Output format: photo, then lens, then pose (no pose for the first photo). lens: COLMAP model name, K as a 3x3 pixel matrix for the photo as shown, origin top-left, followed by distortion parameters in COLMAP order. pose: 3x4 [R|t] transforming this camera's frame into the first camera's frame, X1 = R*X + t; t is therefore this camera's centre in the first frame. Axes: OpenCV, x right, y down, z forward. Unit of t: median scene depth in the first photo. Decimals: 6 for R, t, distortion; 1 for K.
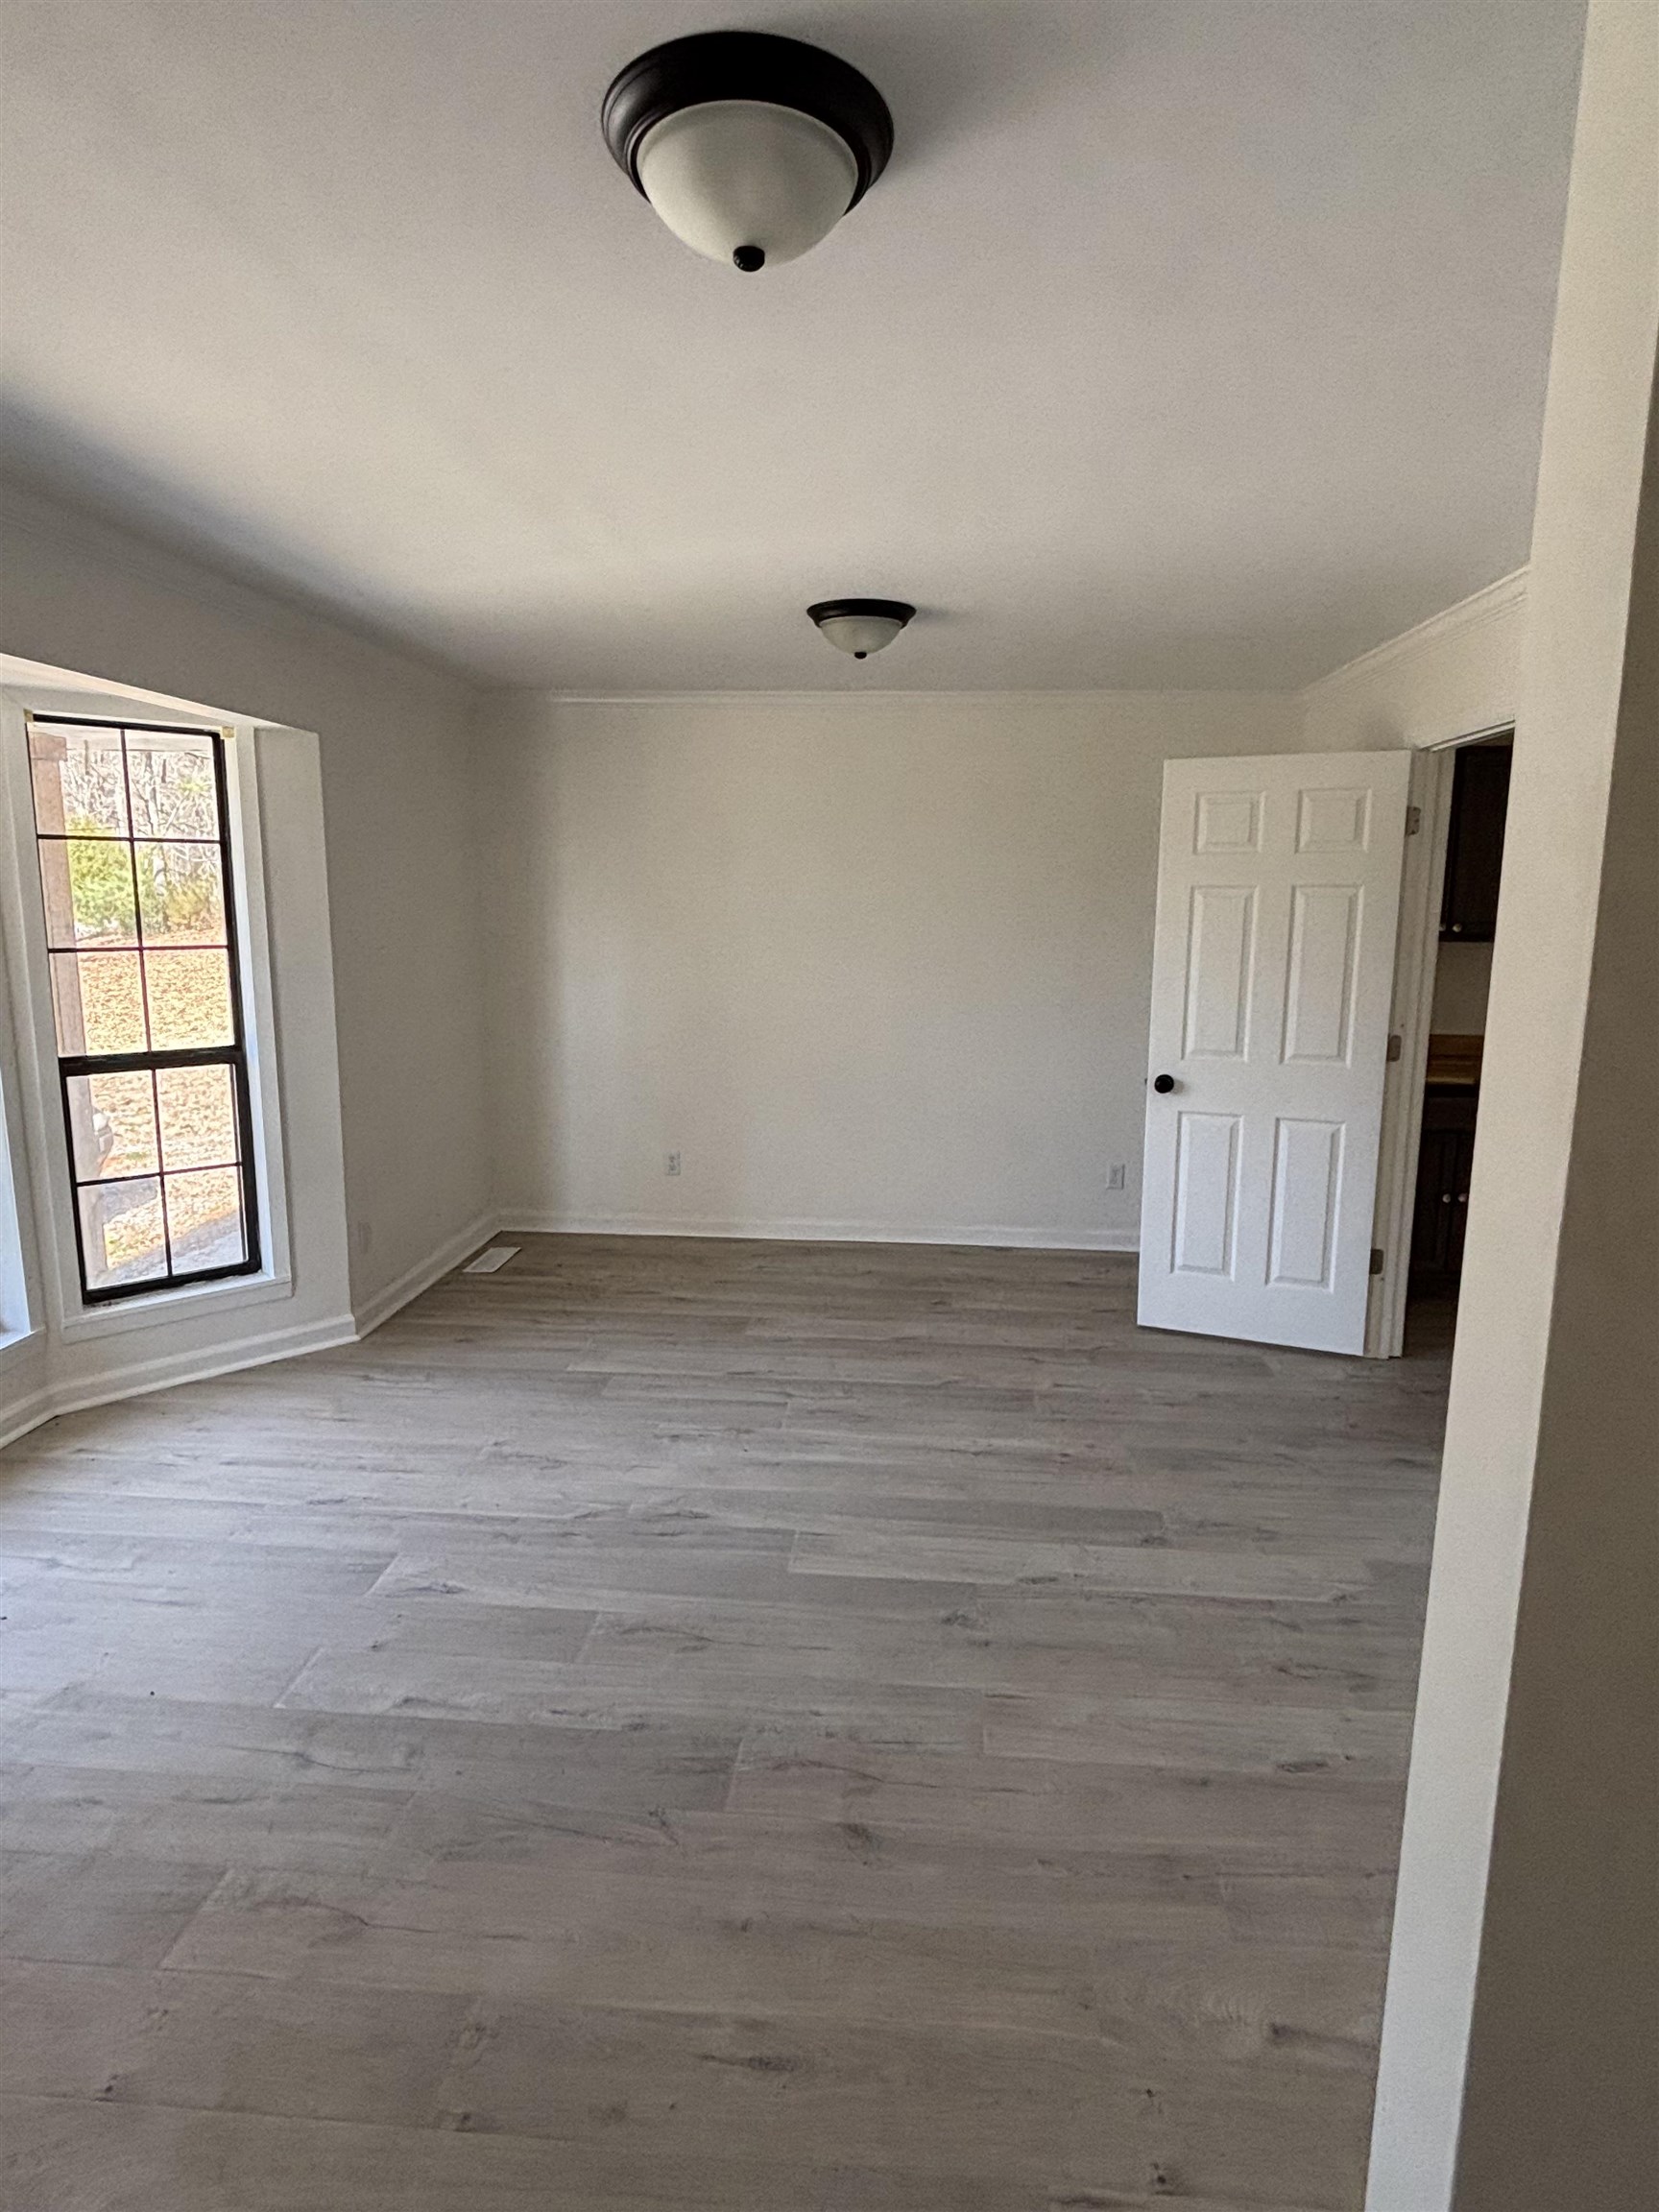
lens RADIAL K [[1204.4, 0, 820.8], [0, 1204.4, 1099.4], [0, 0, 1]] dist [0.016612, -0.001179]
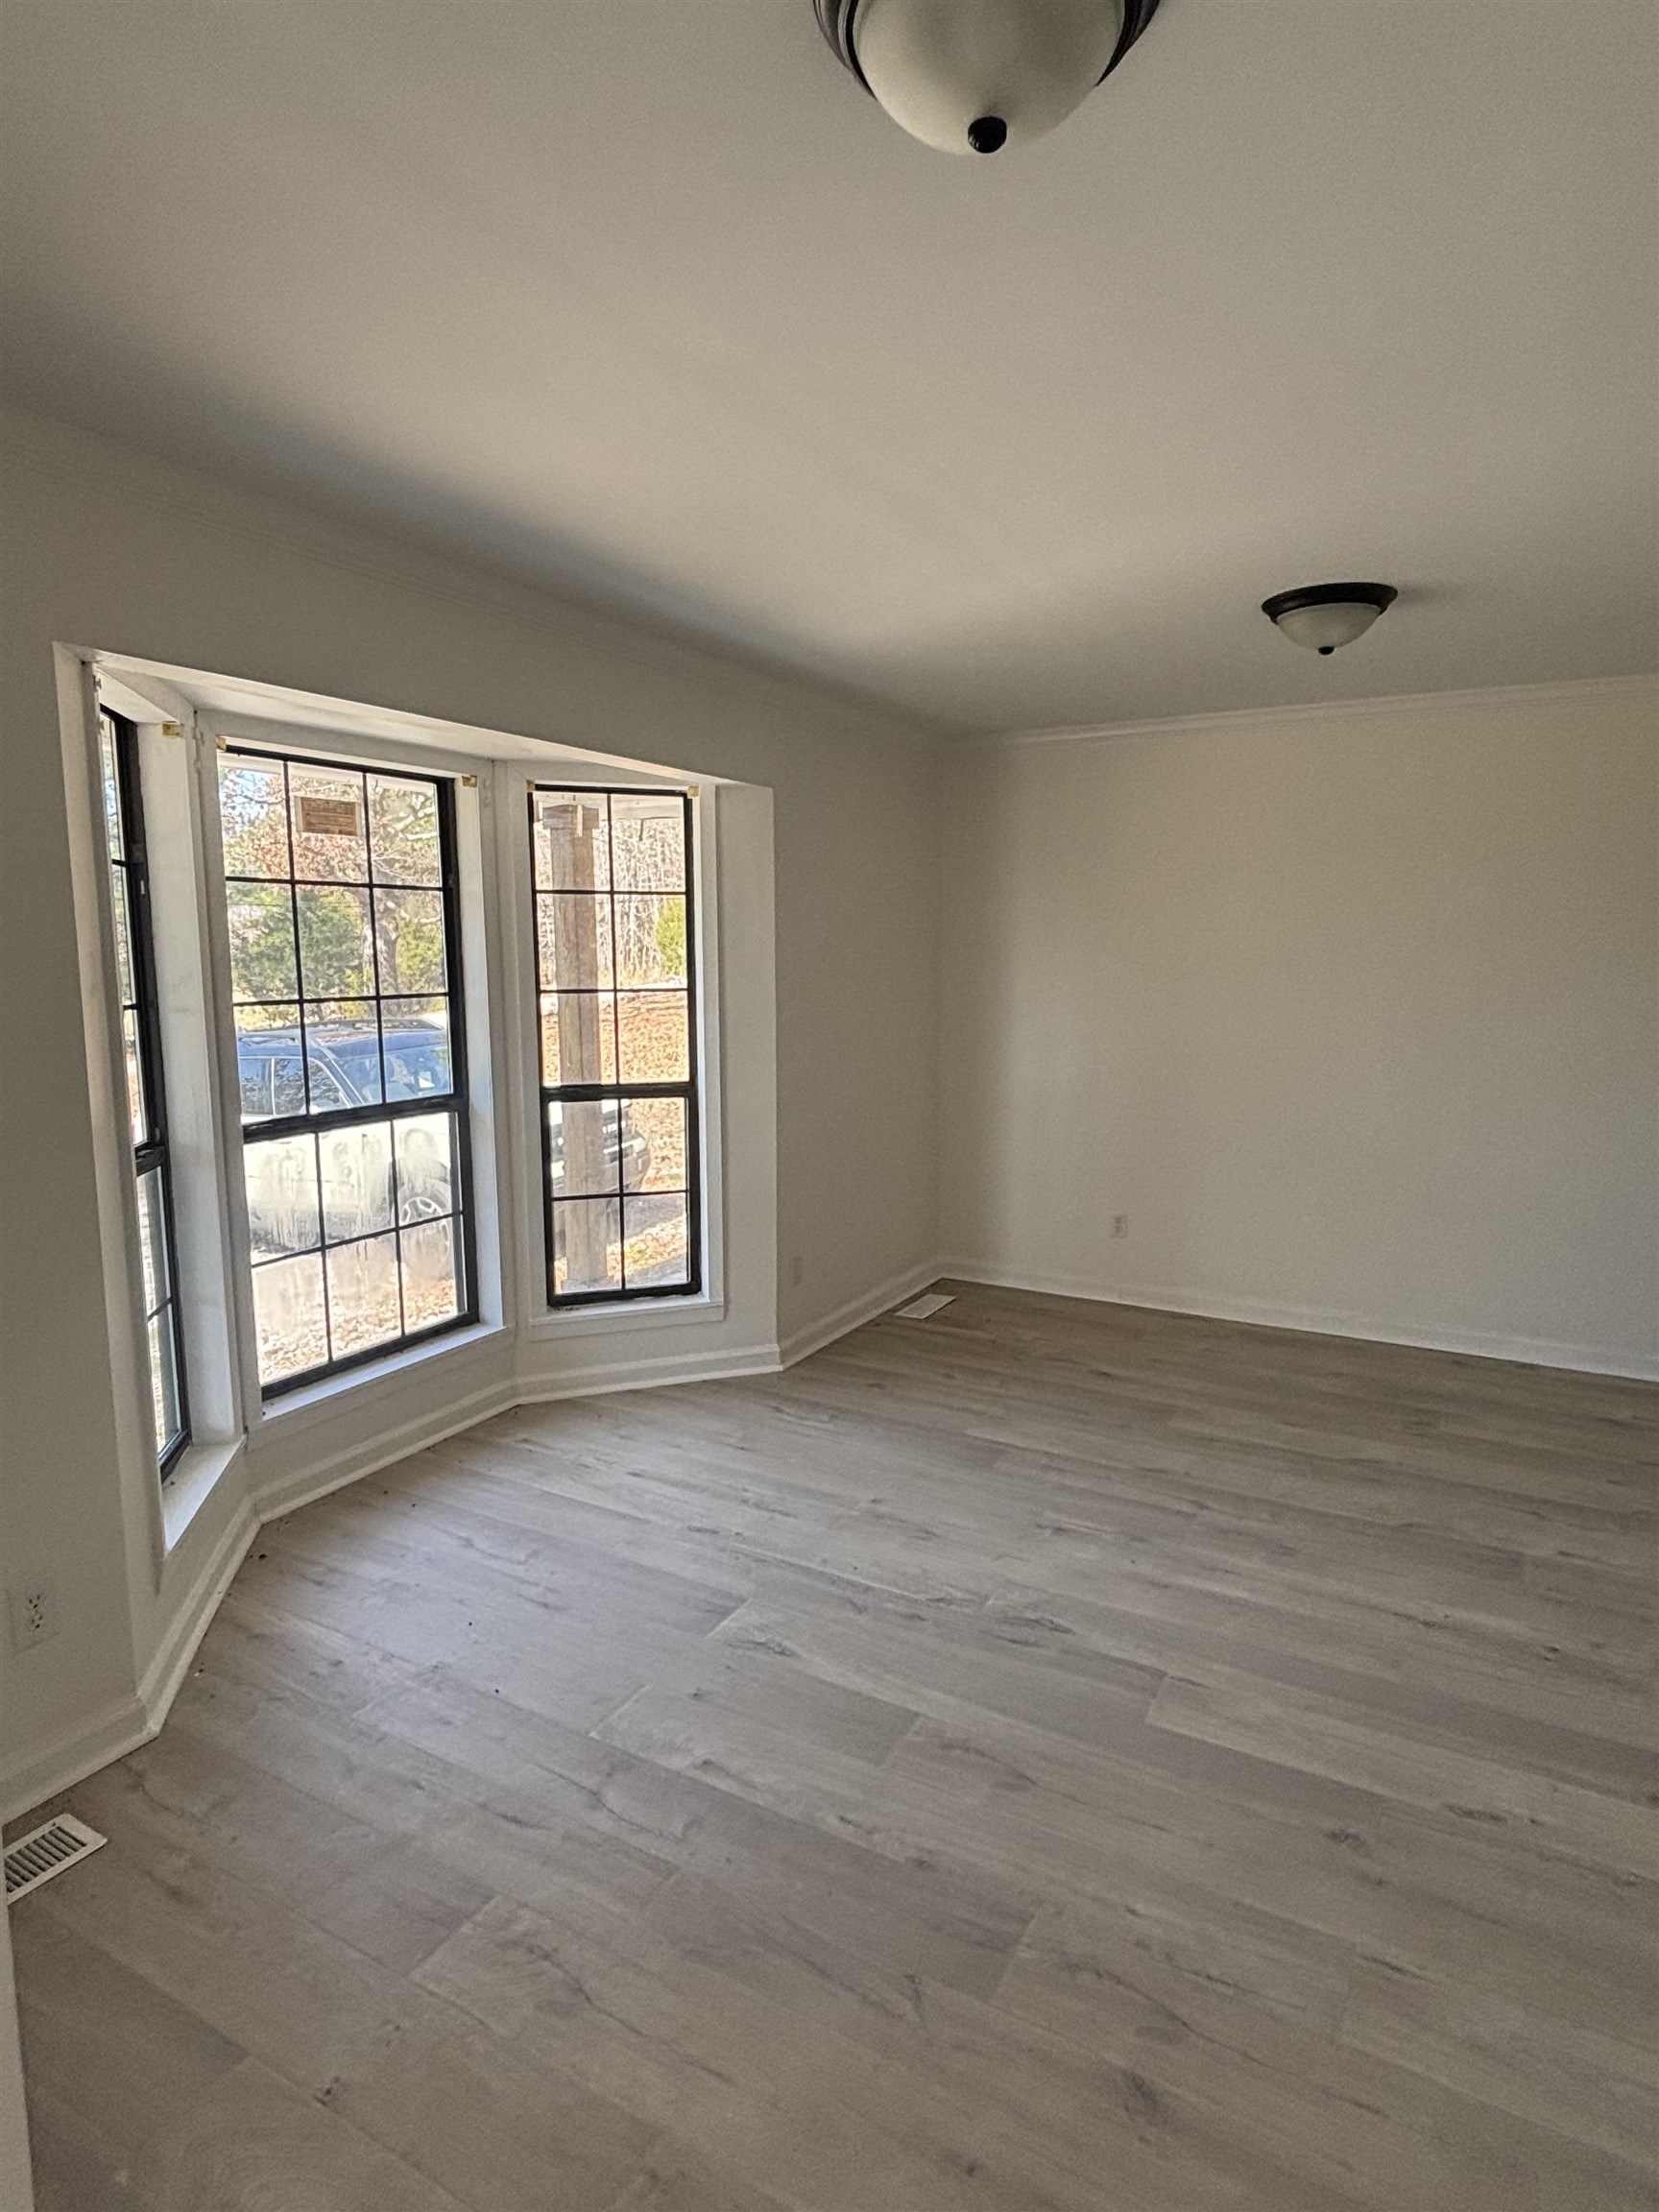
lens RADIAL K [[1206.3, 0, 843.9], [0, 1206.3, 1103.9], [0, 0, 1]] dist [0.050993, -0.039117]
pose [[0.913309, 0.046683, -0.404584, 0.083856], [-0.060564, 0.997931, -0.021571, -0.010214], [0.402740, 0.044205, 0.914246, 0.082452]]
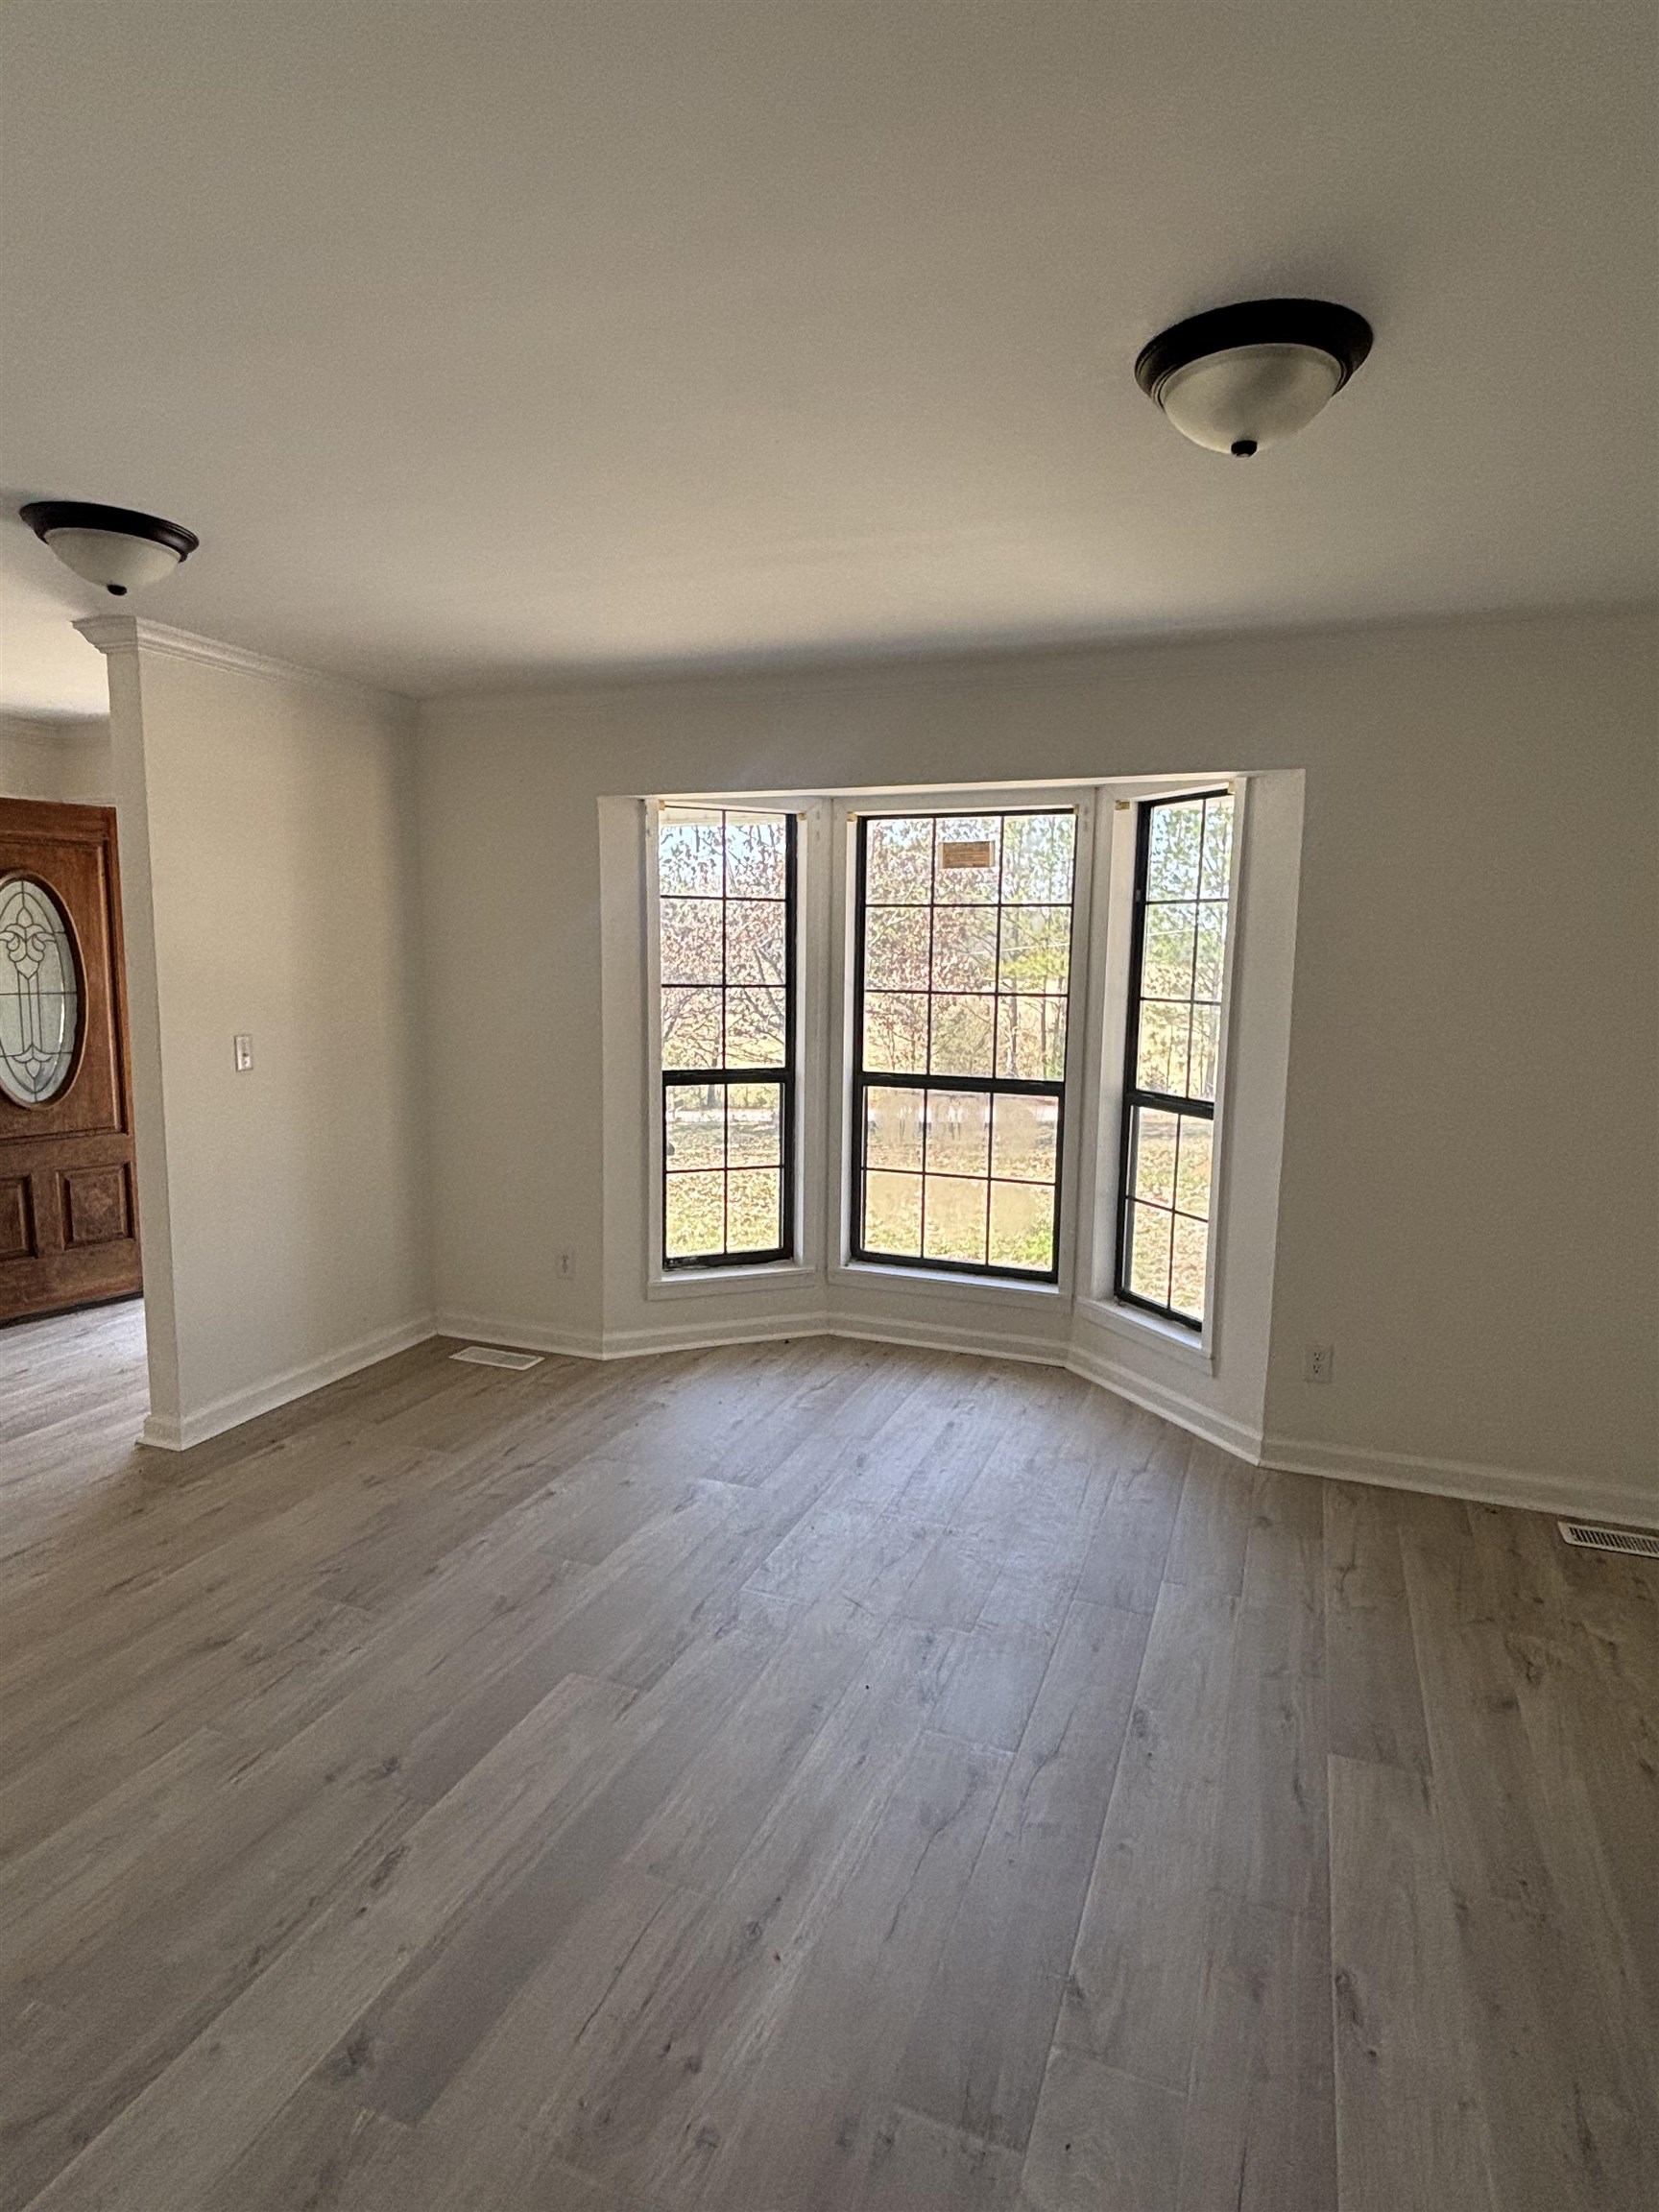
lens RADIAL K [[1206.3, 0, 843.9], [0, 1206.3, 1103.9], [0, 0, 1]] dist [0.050993, -0.039117]
pose [[-0.283359, 0.116700, -0.951887, 0.584282], [-0.171038, 0.970506, 0.169897, -0.173808], [0.943639, 0.210950, -0.255041, 1.049724]]
